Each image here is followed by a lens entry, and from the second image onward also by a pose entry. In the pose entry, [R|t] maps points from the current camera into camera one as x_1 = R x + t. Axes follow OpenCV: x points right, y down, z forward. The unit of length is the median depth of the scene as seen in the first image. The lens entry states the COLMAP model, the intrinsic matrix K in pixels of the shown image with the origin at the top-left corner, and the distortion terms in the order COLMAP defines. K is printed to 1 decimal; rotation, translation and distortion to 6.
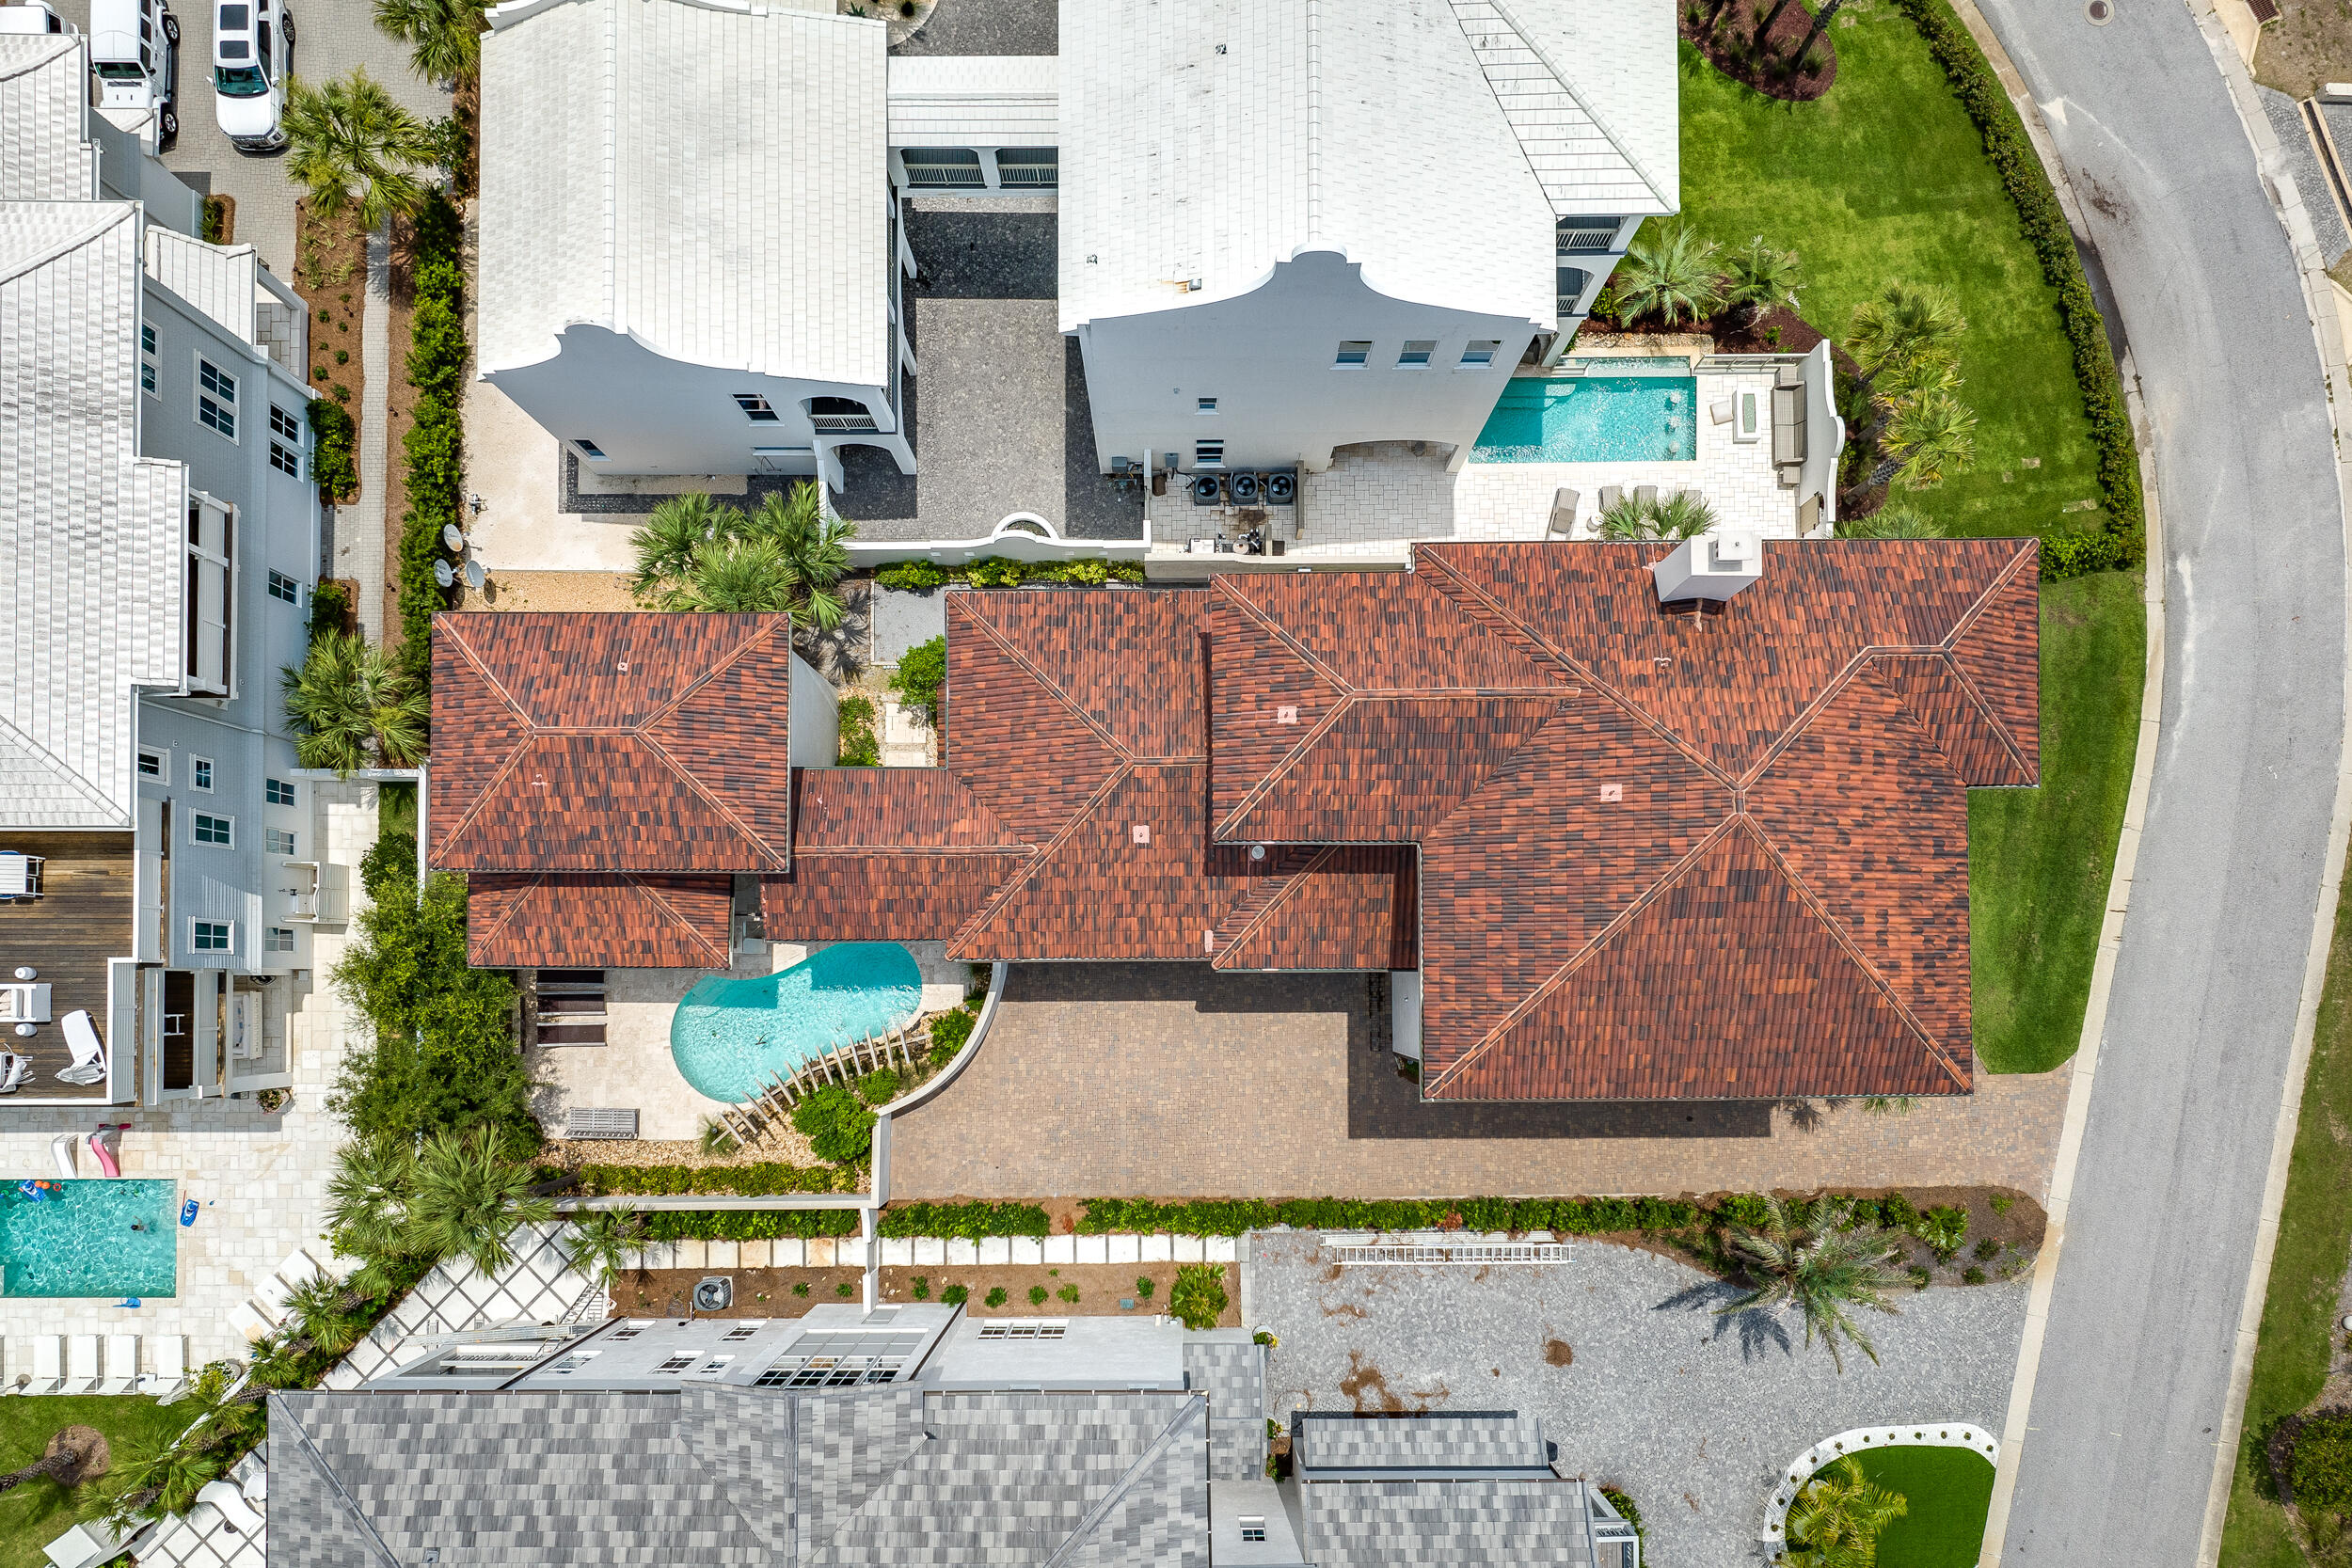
lens RADIAL K [[1667.9, 0, 1166.3], [0, 1667.9, 953.9], [0, 0, 1]] dist [-0.001322, -0.002452]
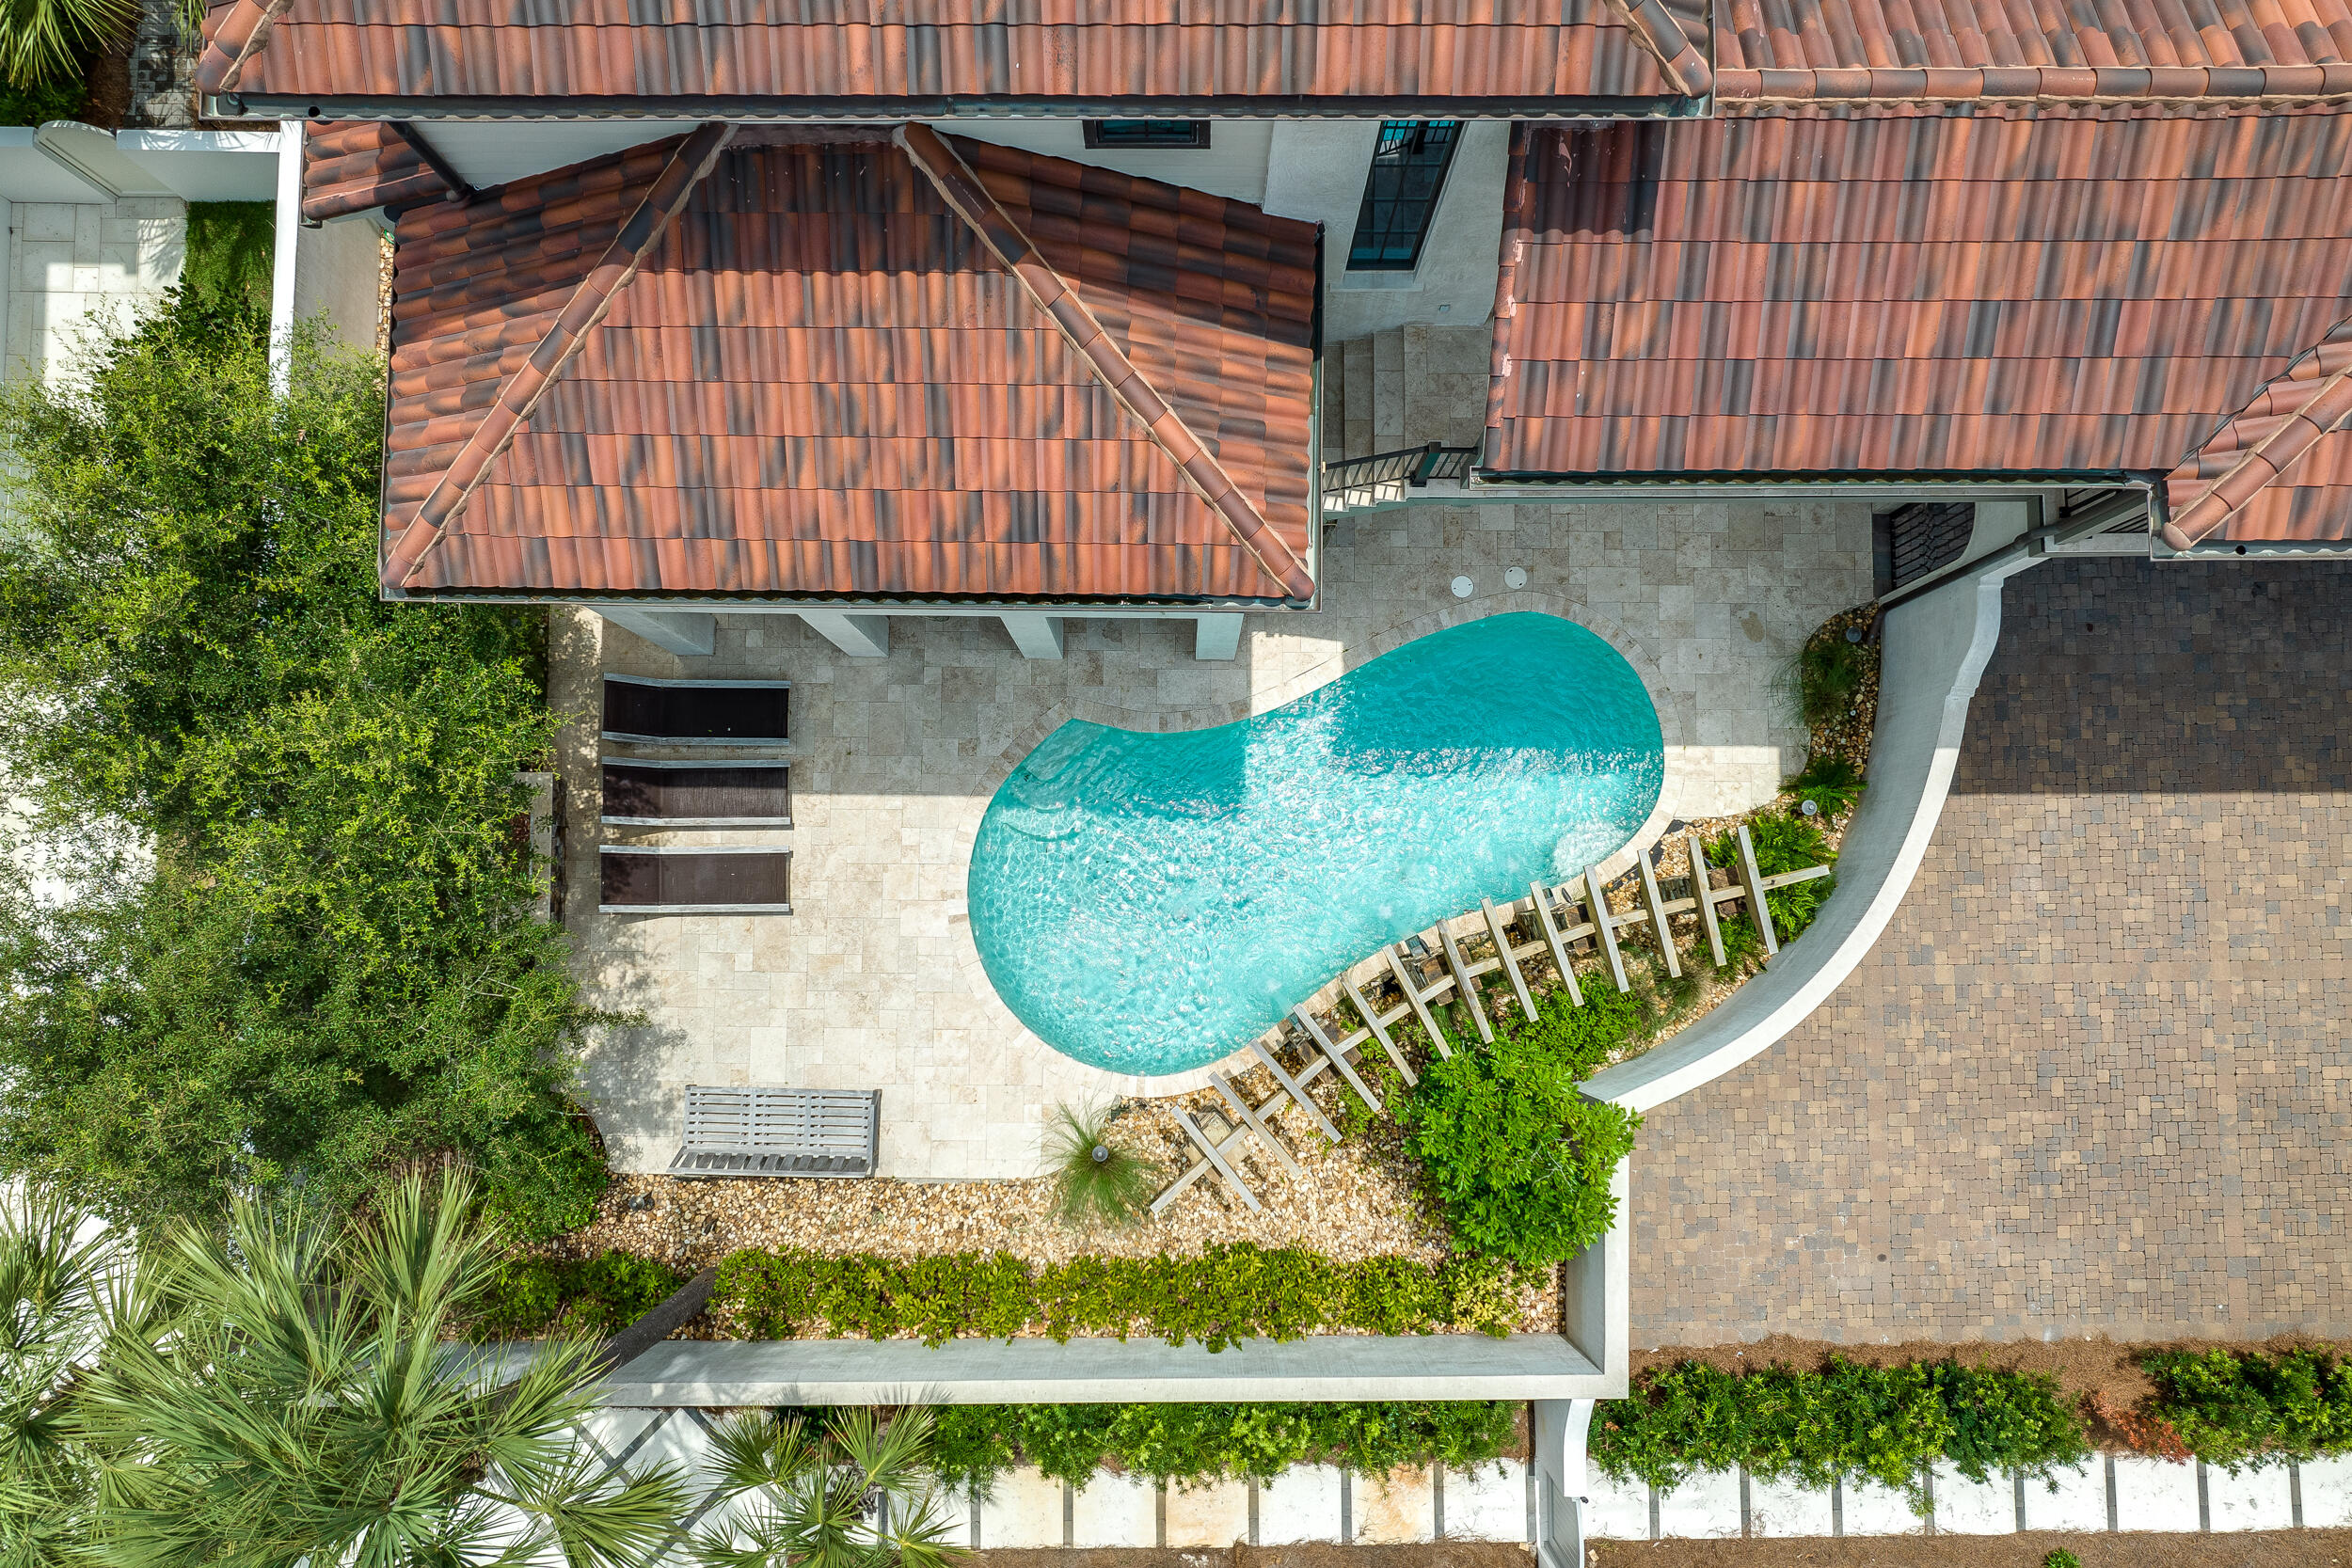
lens RADIAL K [[1667.9, 0, 1191.6], [0, 1667.9, 807.9], [0, 0, 1]] dist [-0.001322, -0.002452]
pose [[0.999974, 0.002172, 0.006876, -0.253304], [-0.001768, 0.998303, -0.058215, 0.053556], [-0.006991, 0.058201, 0.998280, 0.643050]]
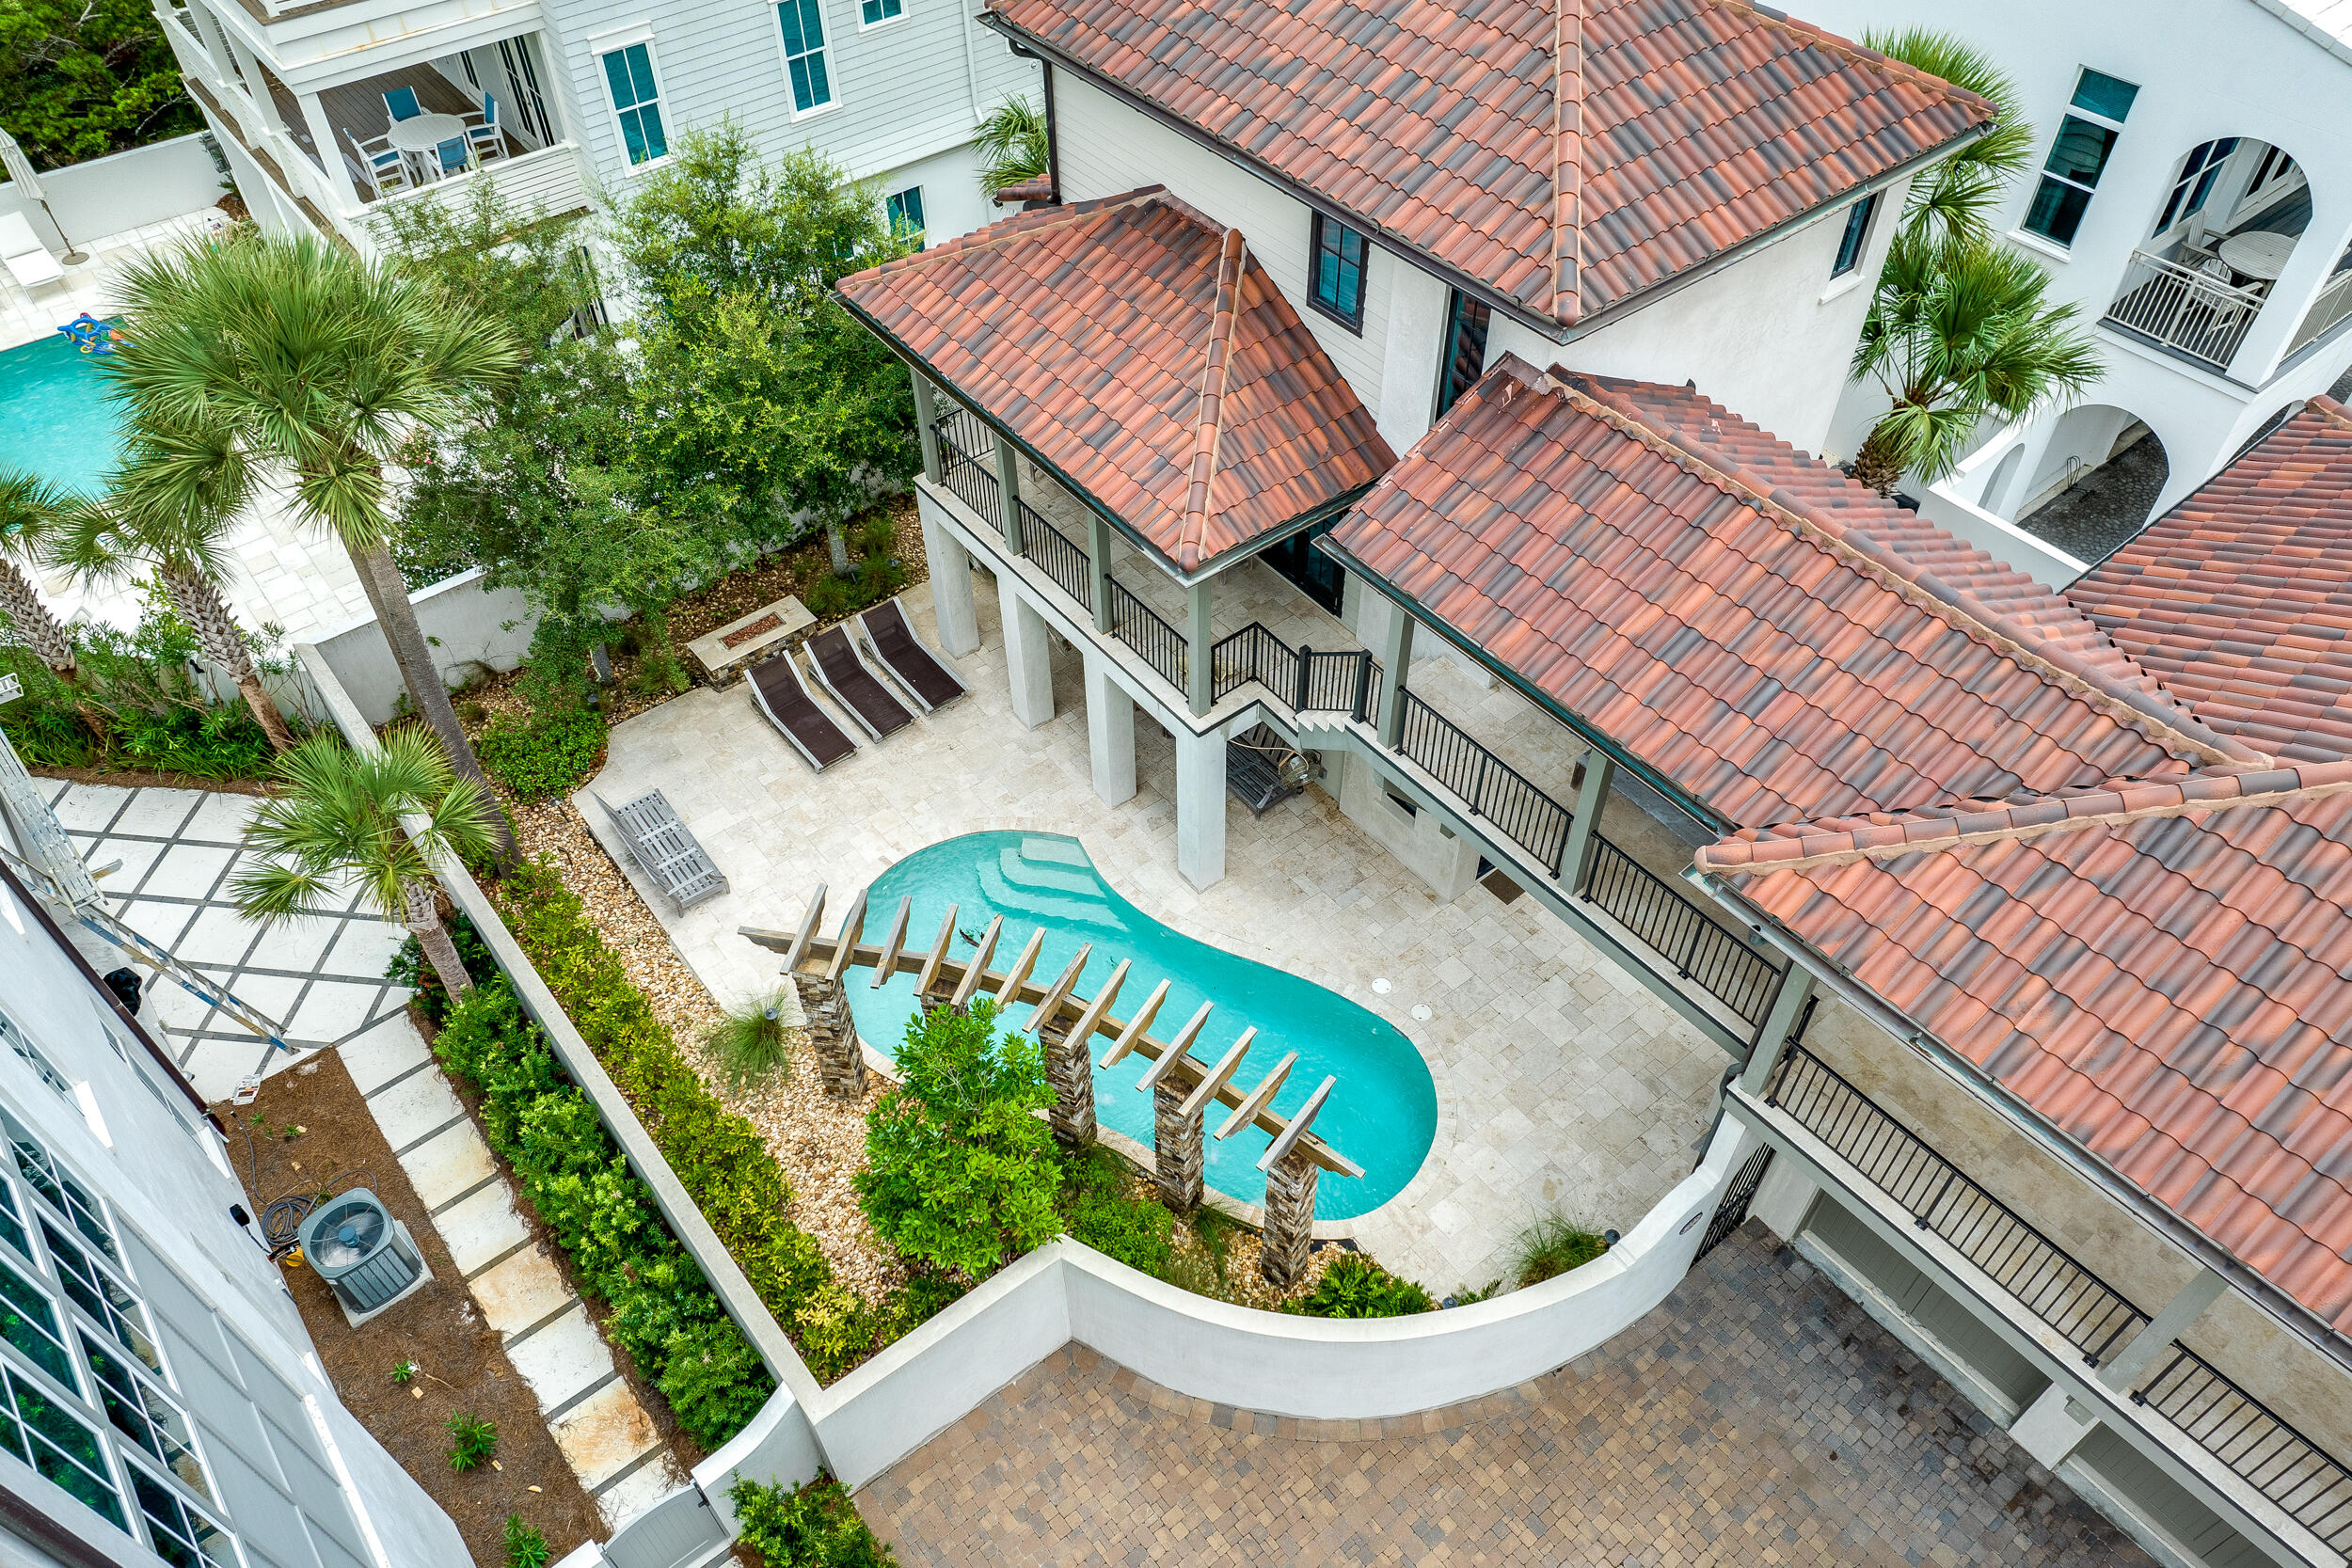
lens RADIAL K [[1667.9, 0, 1167.6], [0, 1667.9, 809.7], [0, 0, 1]] dist [-0.001322, -0.002452]
pose [[0.618325, 0.578439, -0.532055, -0.033016], [-0.785567, 0.475242, -0.396270, 0.164237], [0.023637, 0.662988, 0.748257, 0.674036]]
